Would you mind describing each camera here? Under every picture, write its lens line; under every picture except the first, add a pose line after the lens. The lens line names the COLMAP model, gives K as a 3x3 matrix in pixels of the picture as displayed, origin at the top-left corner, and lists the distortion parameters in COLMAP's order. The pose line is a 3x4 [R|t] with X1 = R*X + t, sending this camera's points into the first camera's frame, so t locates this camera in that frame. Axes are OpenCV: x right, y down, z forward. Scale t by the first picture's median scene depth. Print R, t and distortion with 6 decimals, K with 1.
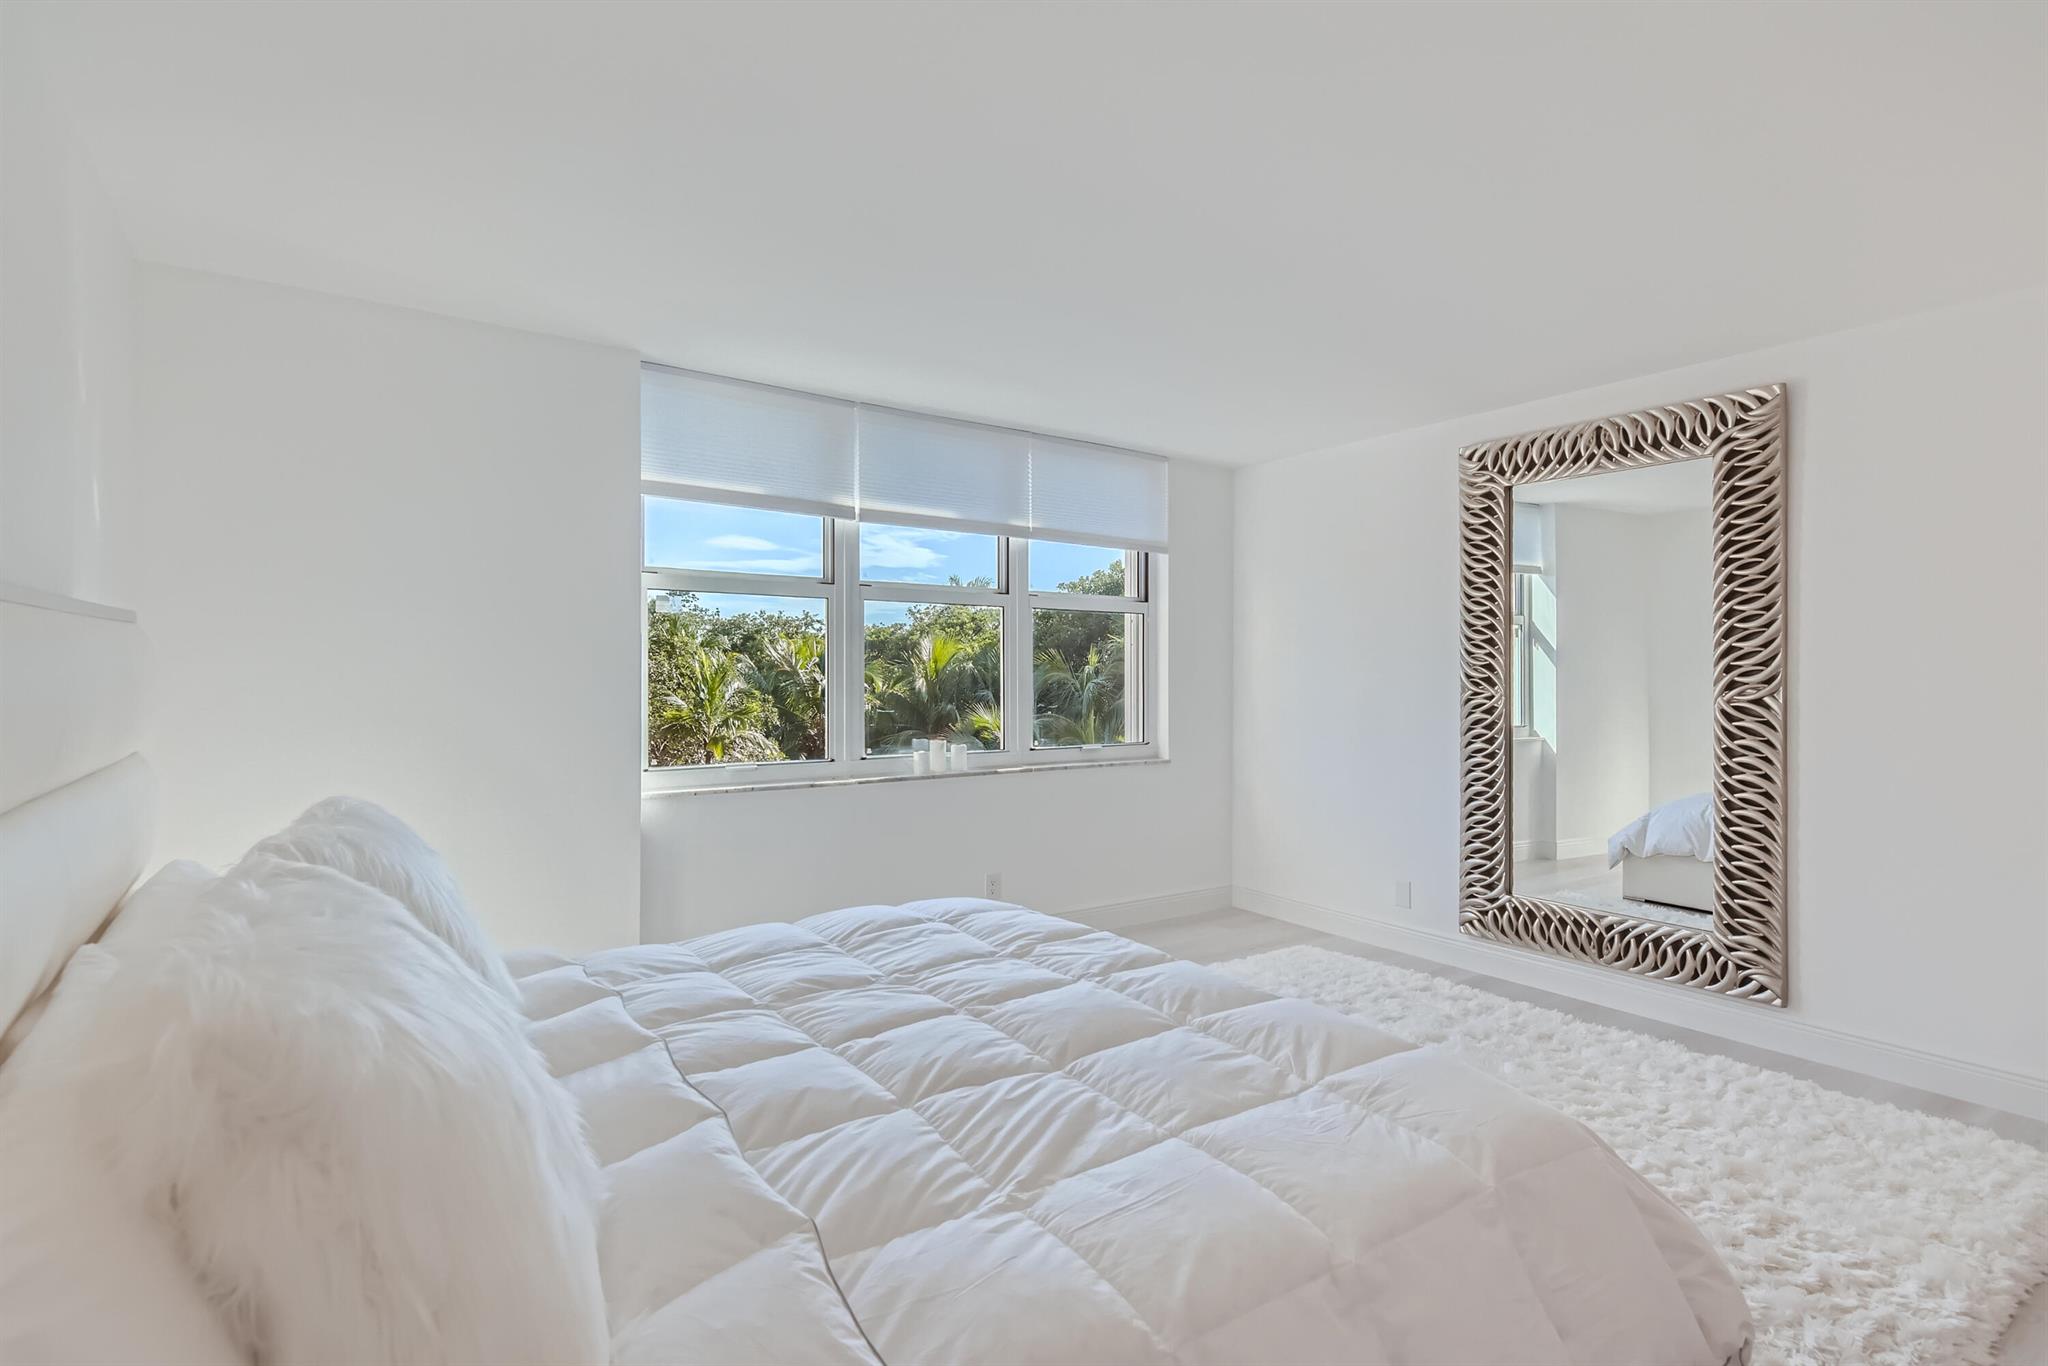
lens RADIAL K [[987.3, 0, 1032.3], [0, 987.3, 682.1], [0, 0, 1]] dist [0.020216, -0.006147]
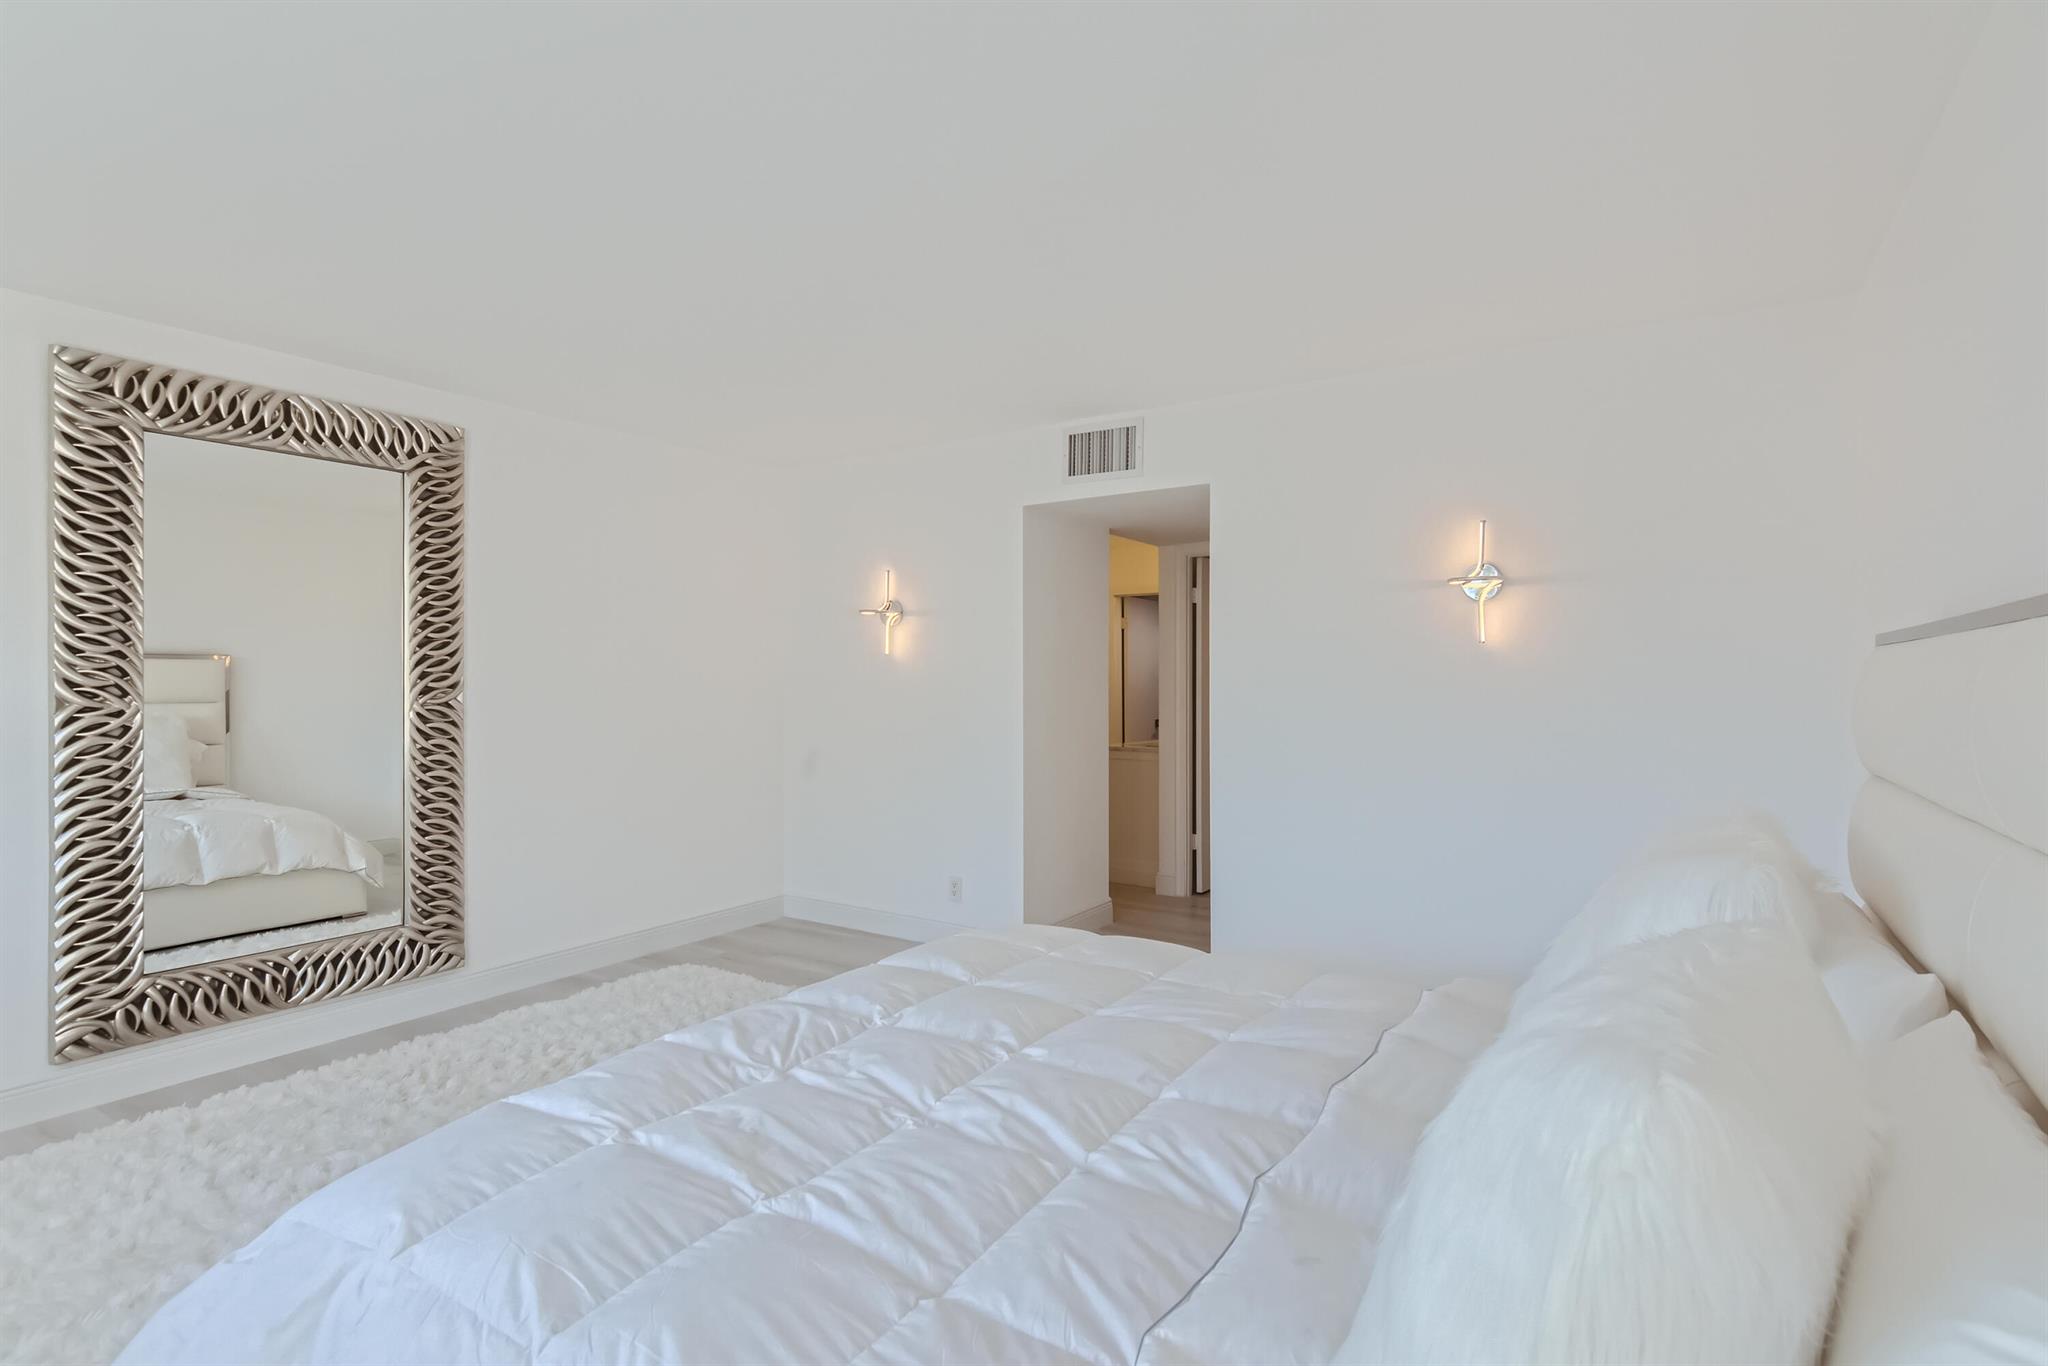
lens RADIAL K [[987.3, 0, 1033.8], [0, 987.3, 676.4], [0, 0, 1]] dist [0.020216, -0.006147]
pose [[-0.372834, -0.004189, 0.927889, -0.500249], [0.005409, 0.999963, 0.006688, -0.013972], [-0.927882, 0.007513, -0.372797, 0.714264]]
